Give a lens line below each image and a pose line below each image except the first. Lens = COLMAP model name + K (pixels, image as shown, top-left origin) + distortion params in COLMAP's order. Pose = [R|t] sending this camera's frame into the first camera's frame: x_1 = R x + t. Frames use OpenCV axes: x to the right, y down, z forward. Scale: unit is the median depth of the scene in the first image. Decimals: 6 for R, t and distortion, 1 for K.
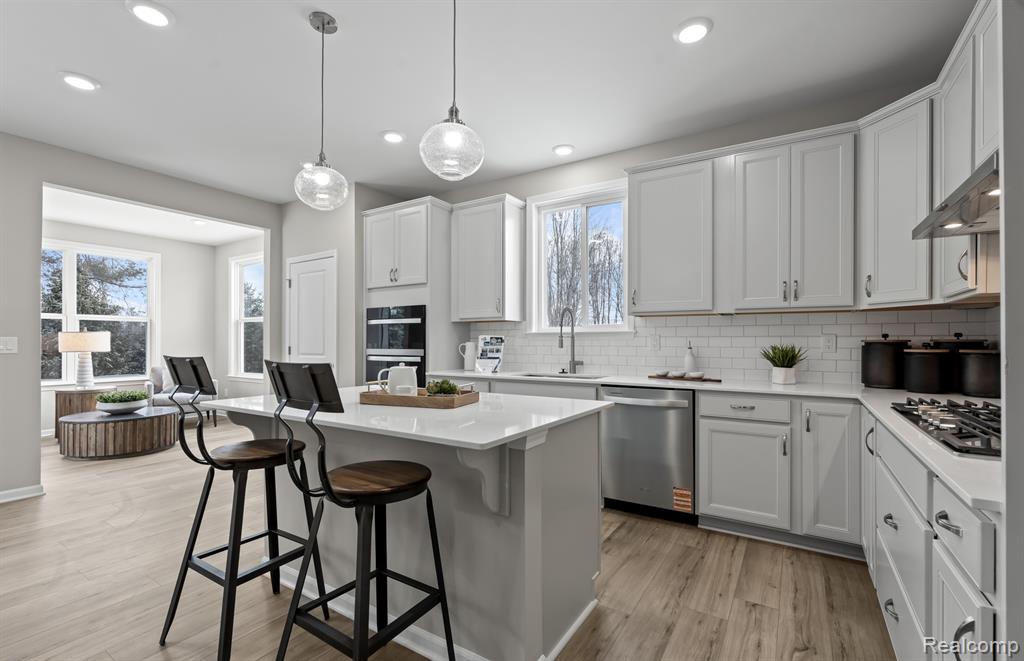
lens RADIAL K [[456.3, 0, 506.0], [0, 456.3, 340.5], [0, 0, 1]] dist [-0.000254, 0.000513]
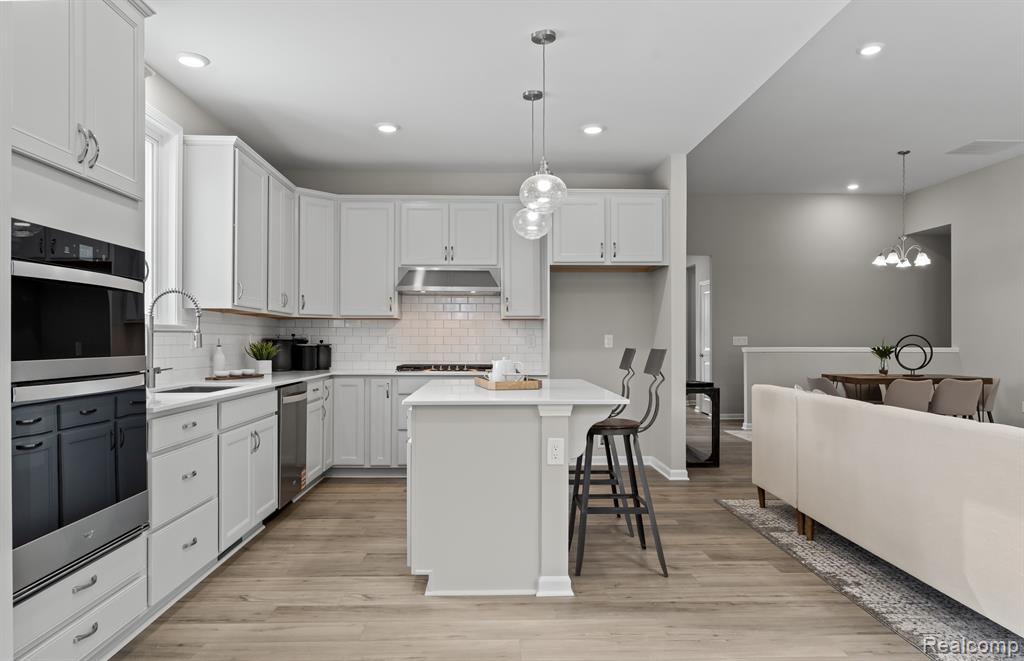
lens RADIAL K [[672.6, 0, 513.8], [0, 672.6, 331.7], [0, 0, 1]] dist [-0.005337, -0.000380]
pose [[-0.566817, 0.010463, 0.823777, -0.931622], [-0.004093, 0.999871, -0.015516, 0.005597], [-0.823834, -0.012167, -0.566701, 1.113769]]
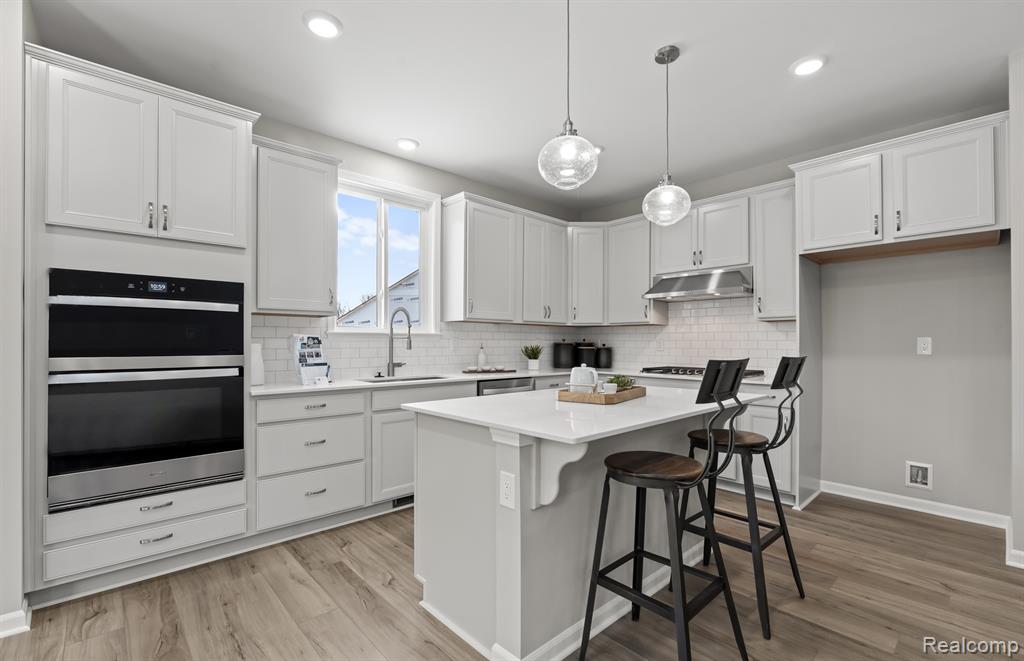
lens RADIAL K [[456.3, 0, 512.6], [0, 456.3, 339.3], [0, 0, 1]] dist [-0.000254, 0.000513]
pose [[0.258768, 0.007743, 0.965908, -0.705080], [-0.005499, 0.999963, -0.006543, -0.000346], [-0.965924, -0.003618, 0.258801, 0.507563]]
